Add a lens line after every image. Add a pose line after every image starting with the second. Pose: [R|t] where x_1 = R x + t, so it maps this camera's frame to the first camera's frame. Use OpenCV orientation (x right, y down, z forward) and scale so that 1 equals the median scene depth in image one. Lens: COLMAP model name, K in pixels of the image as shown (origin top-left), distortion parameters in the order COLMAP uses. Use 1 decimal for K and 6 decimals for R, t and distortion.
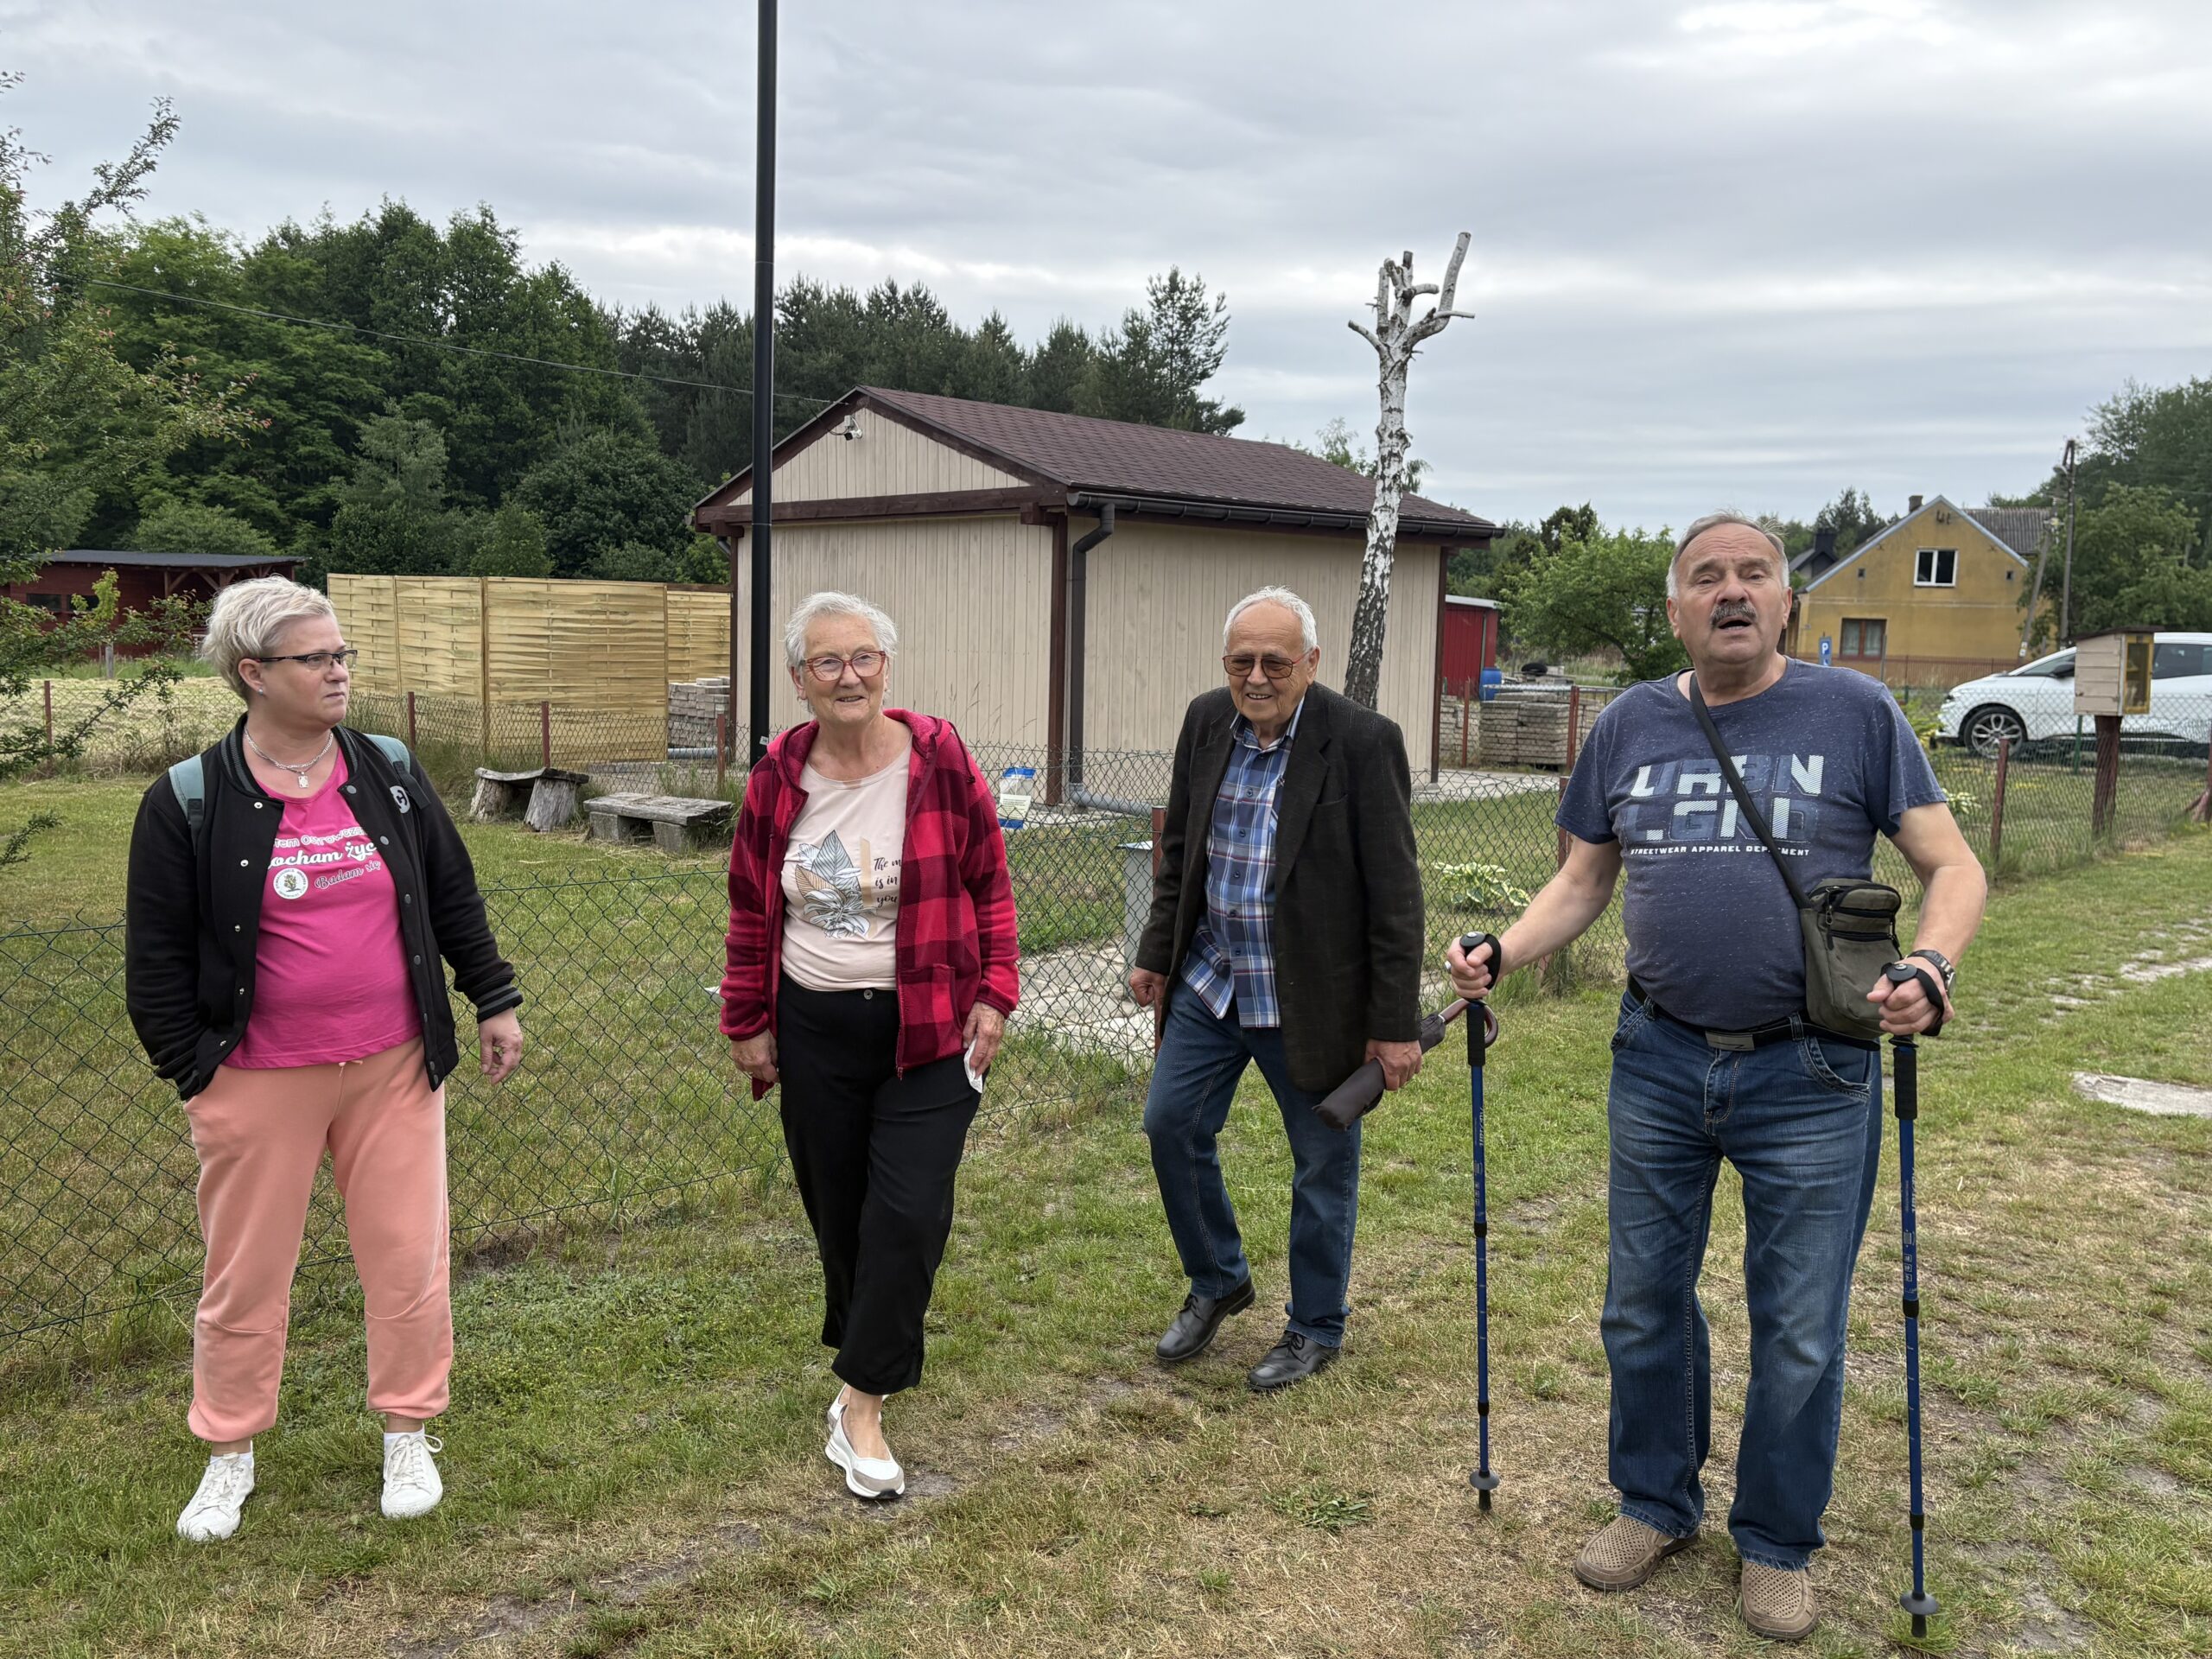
lens RADIAL K [[1700.8, 0, 1092.8], [0, 1700.8, 827.0], [0, 0, 1]] dist [0.007219, -0.018102]
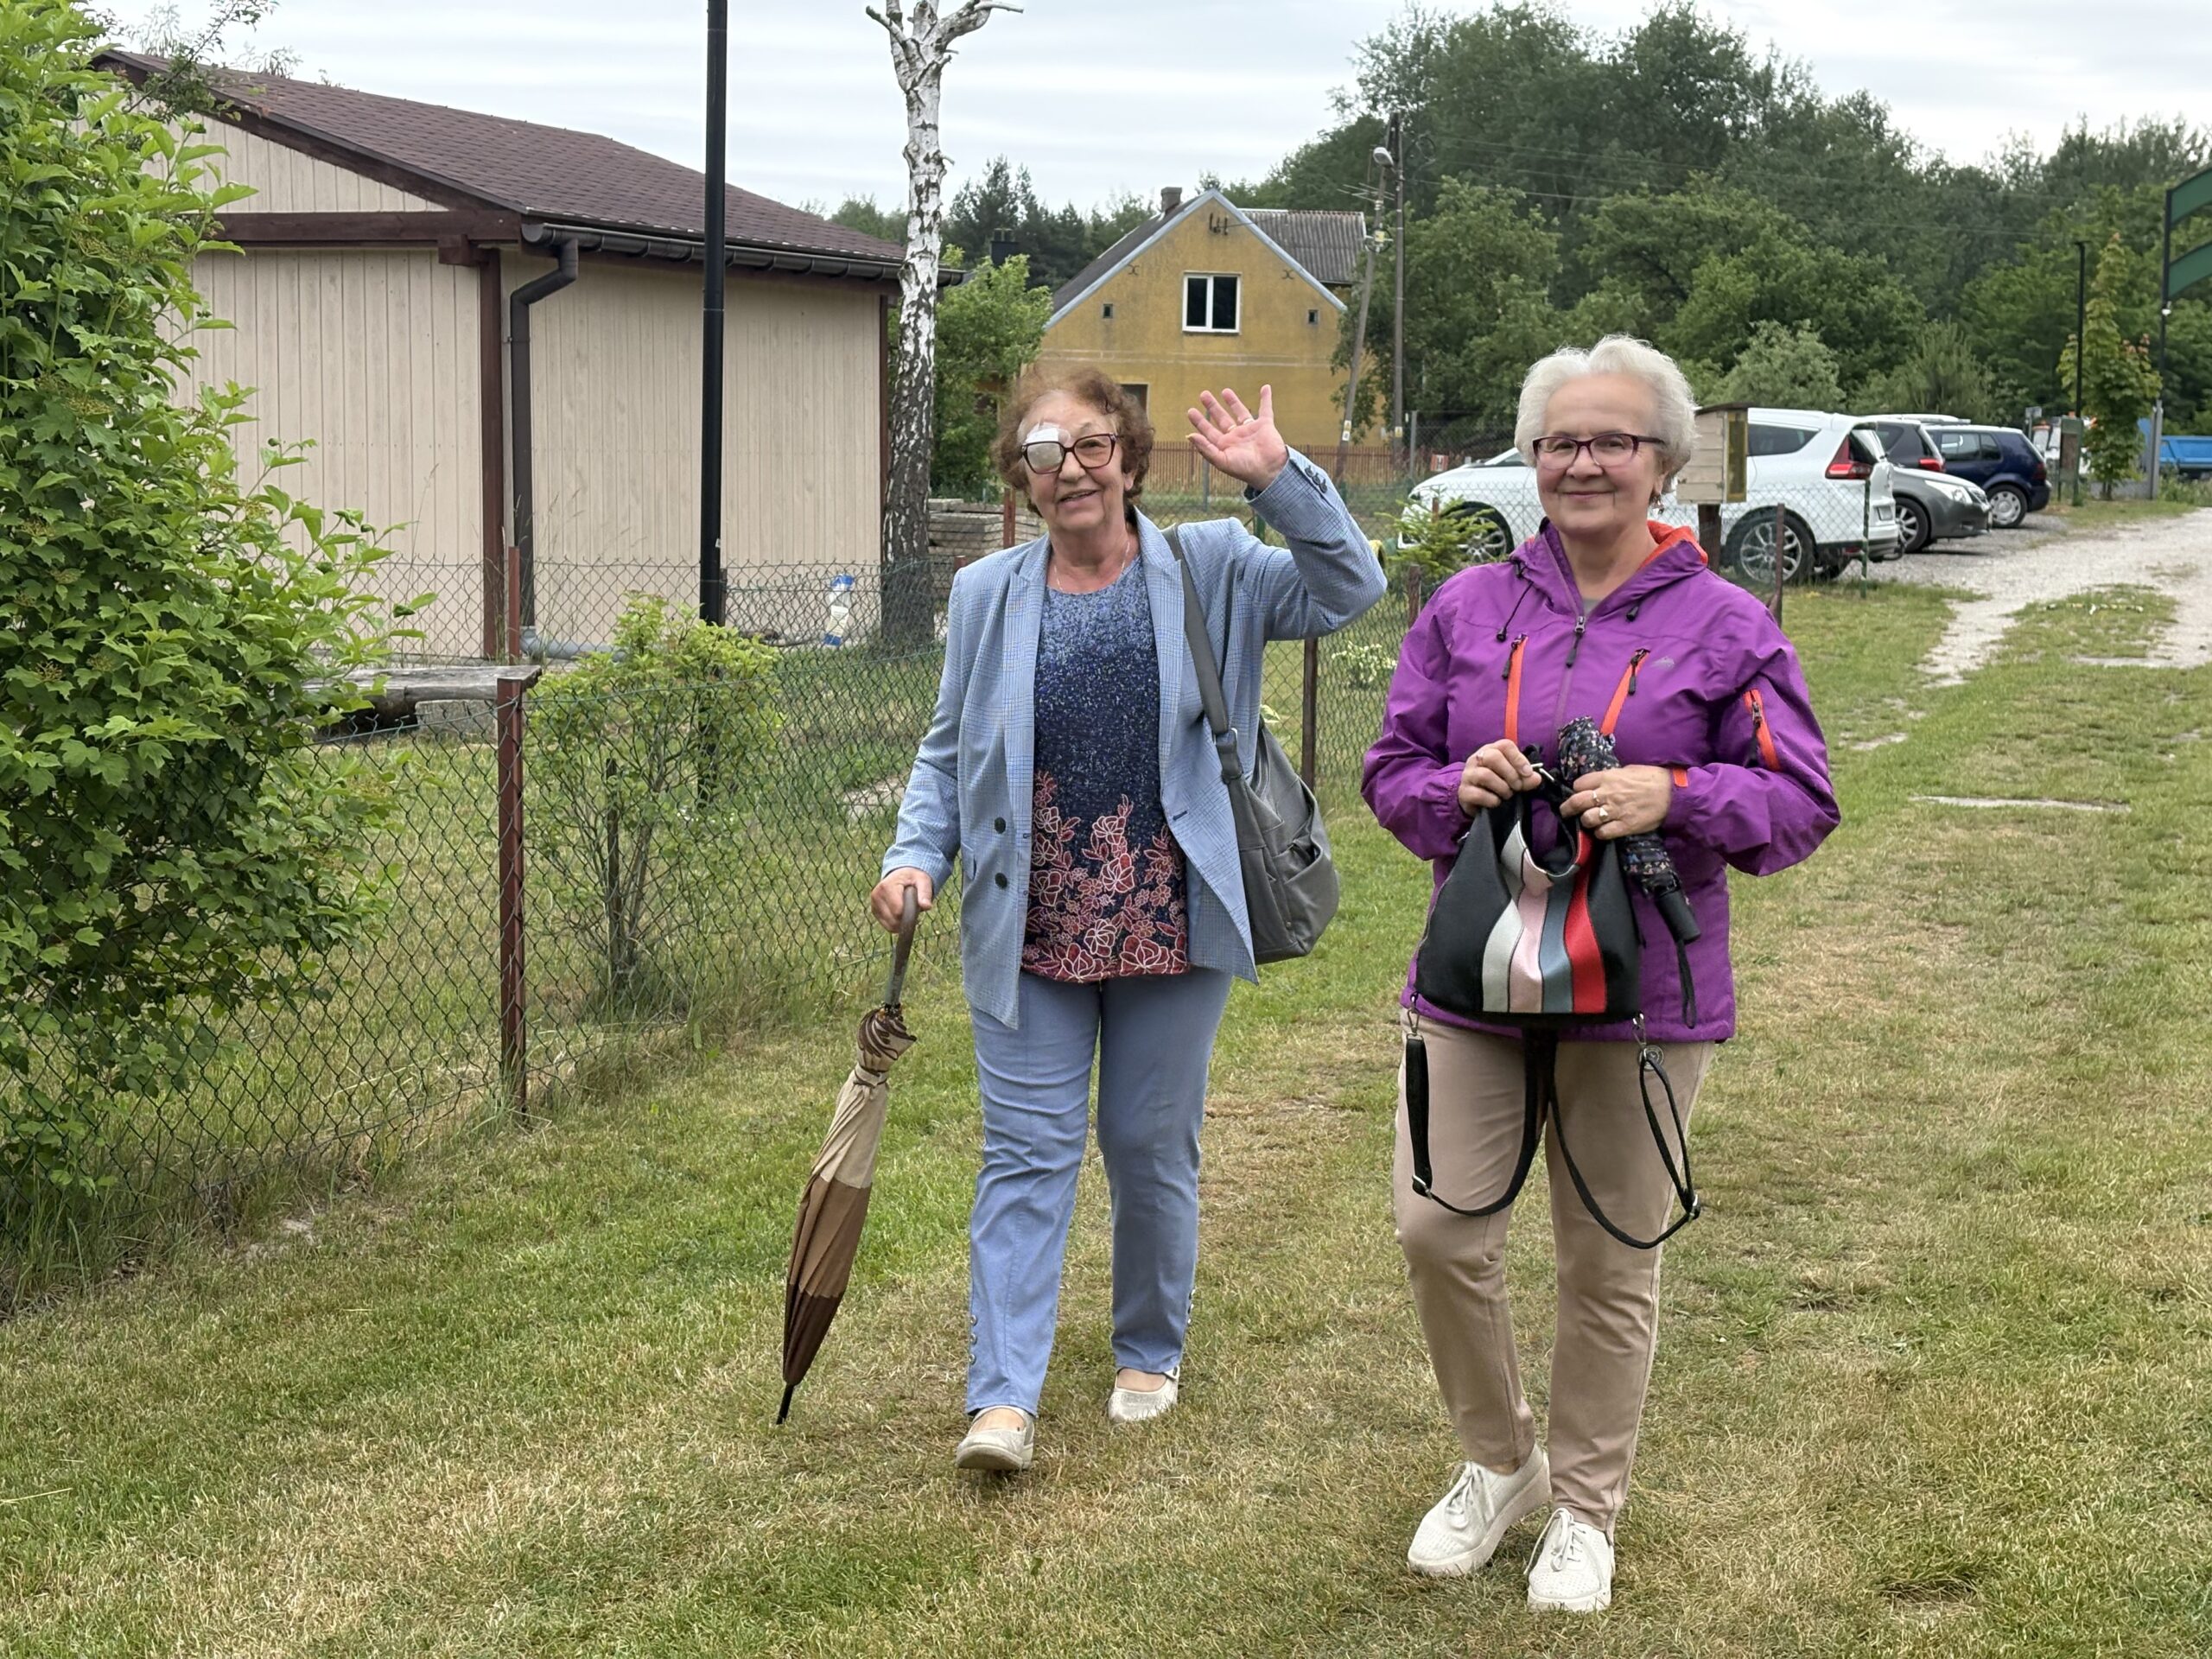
lens RADIAL K [[3194.2, 0, 1121.1], [0, 3194.2, 836.1], [0, 0, 1]] dist [0.100857, 0.000000]
pose [[0.895854, -0.063155, 0.439837, -0.386553], [0.054523, 0.997992, 0.032248, 0.032736], [-0.440991, -0.004908, 0.897498, -0.332250]]
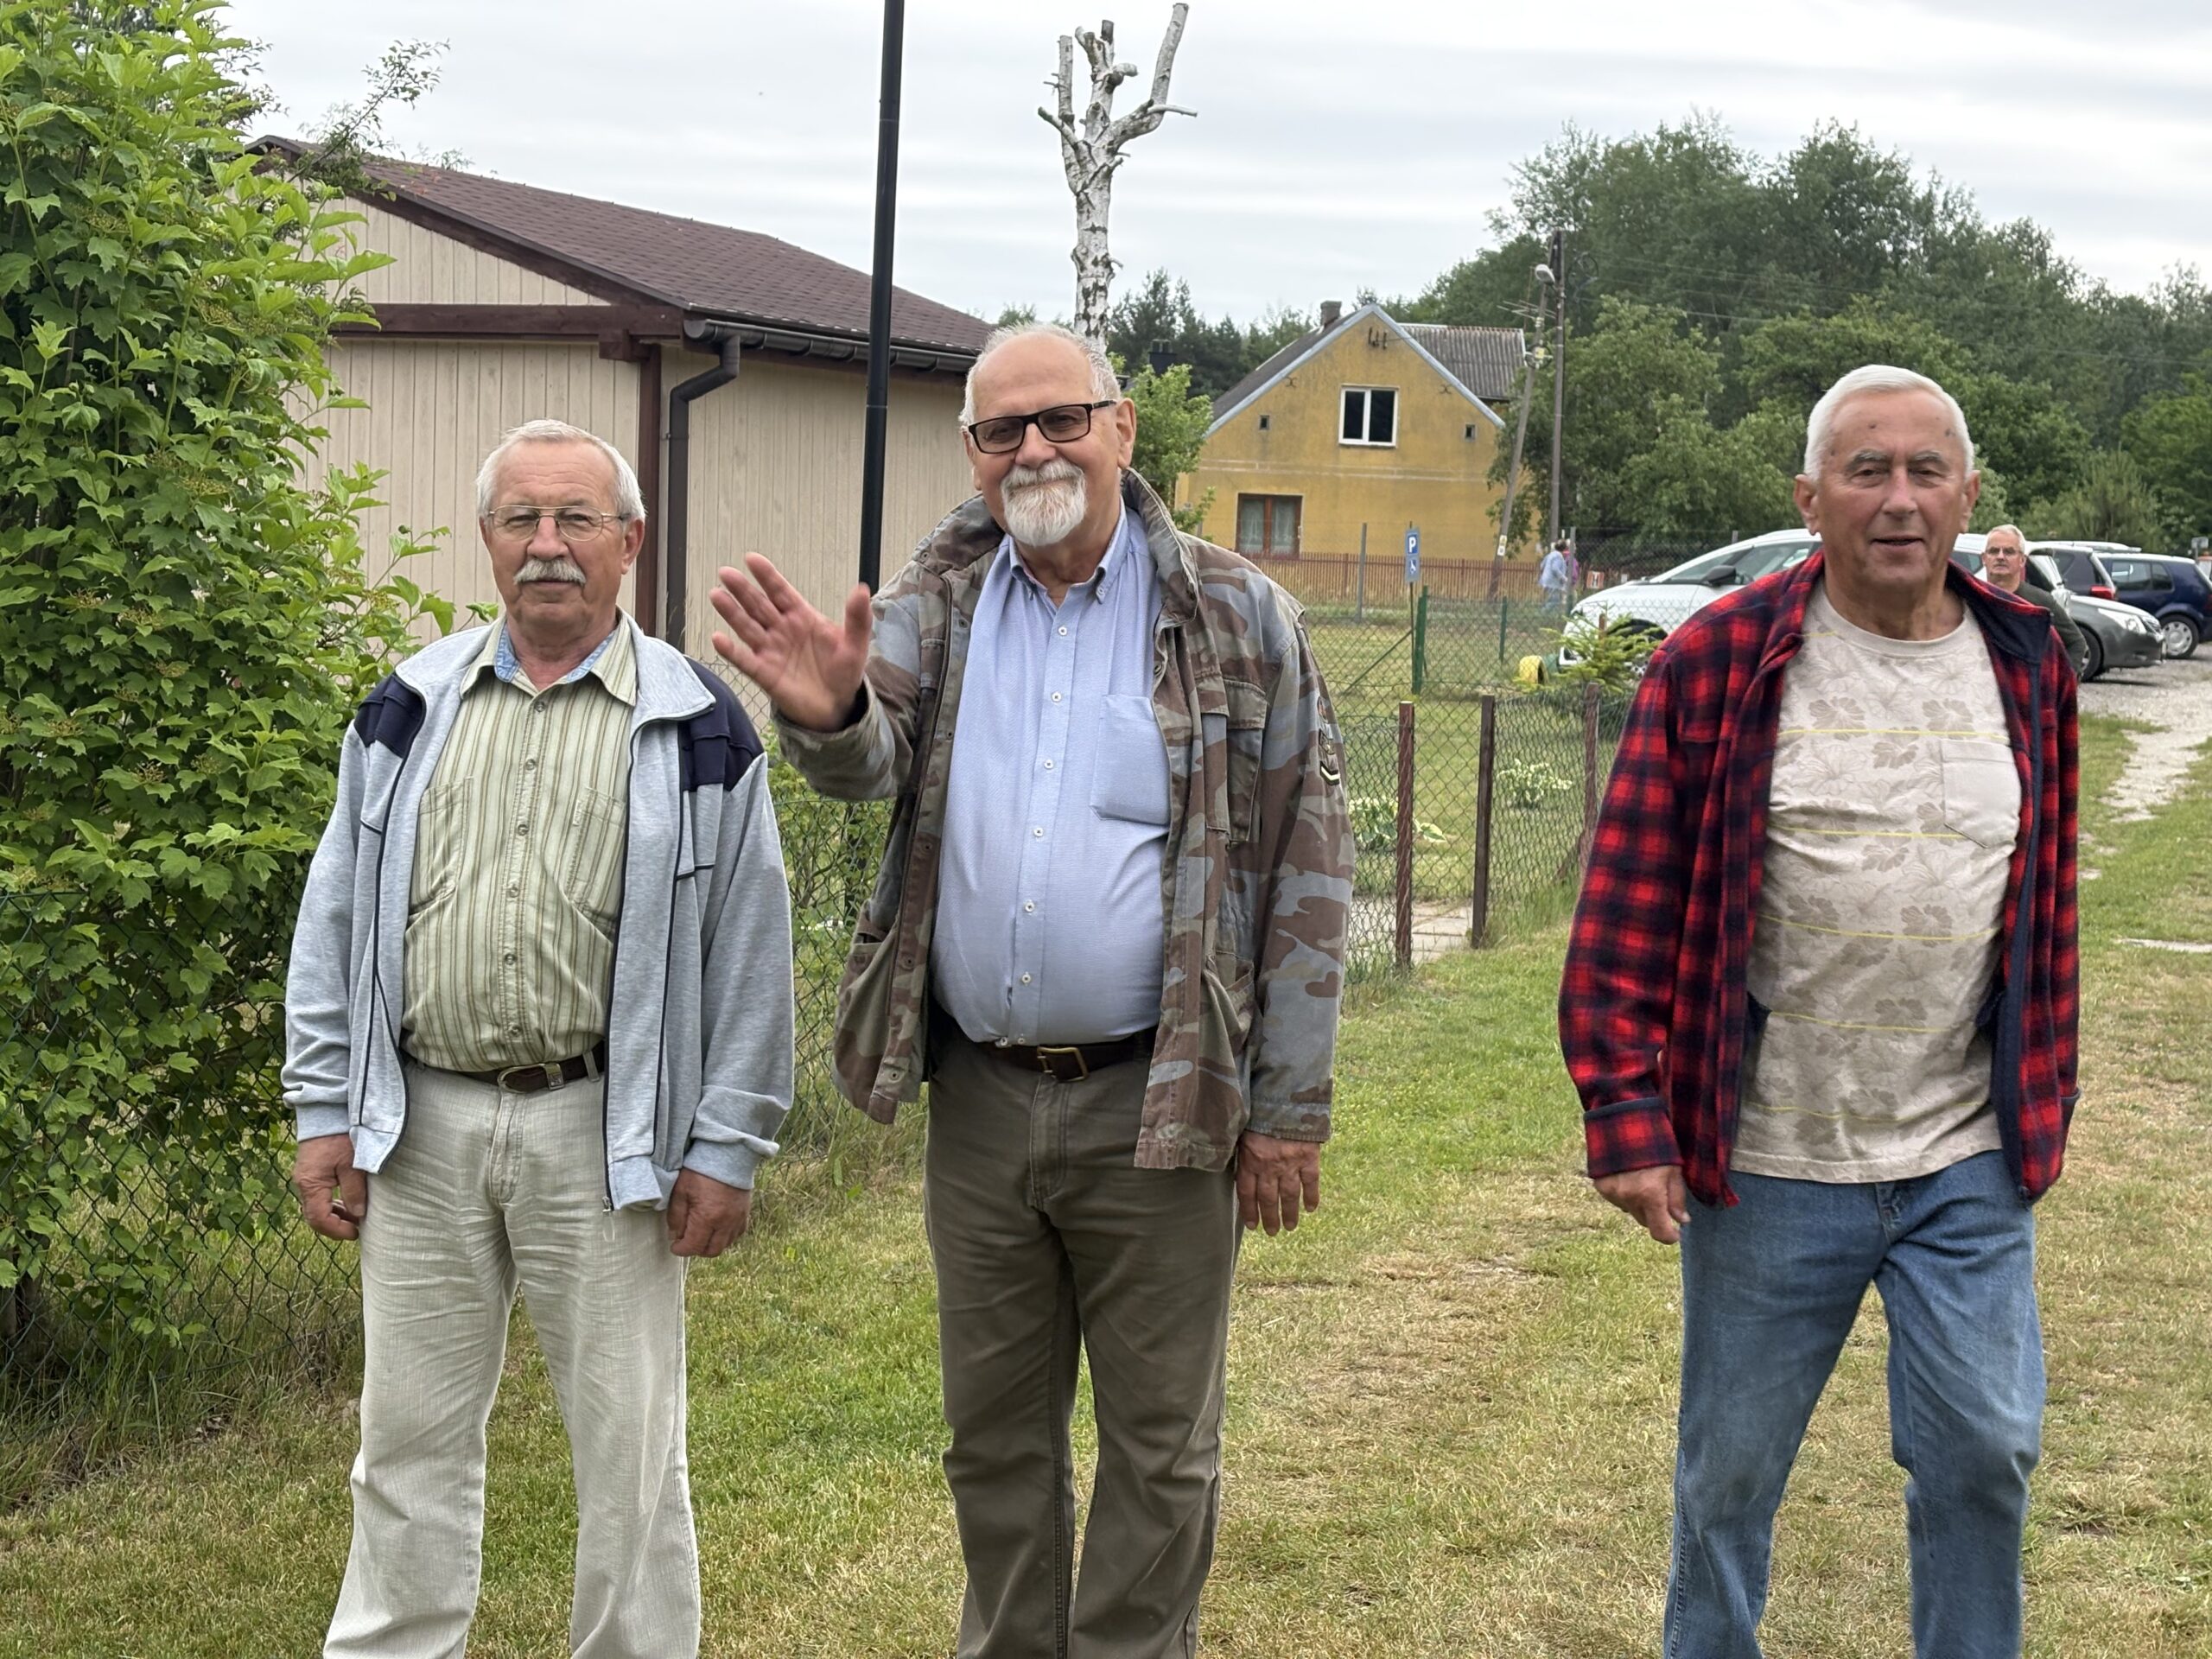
lens RADIAL K [[3194.2, 0, 1157.2], [0, 3194.2, 799.8], [0, 0, 1]] dist [0.100857, 0.000000]
pose [[0.911125, -0.022346, 0.411523, -0.374839], [0.030980, 0.999417, -0.014323, 0.029894], [-0.410963, 0.025799, 0.911287, -0.295291]]
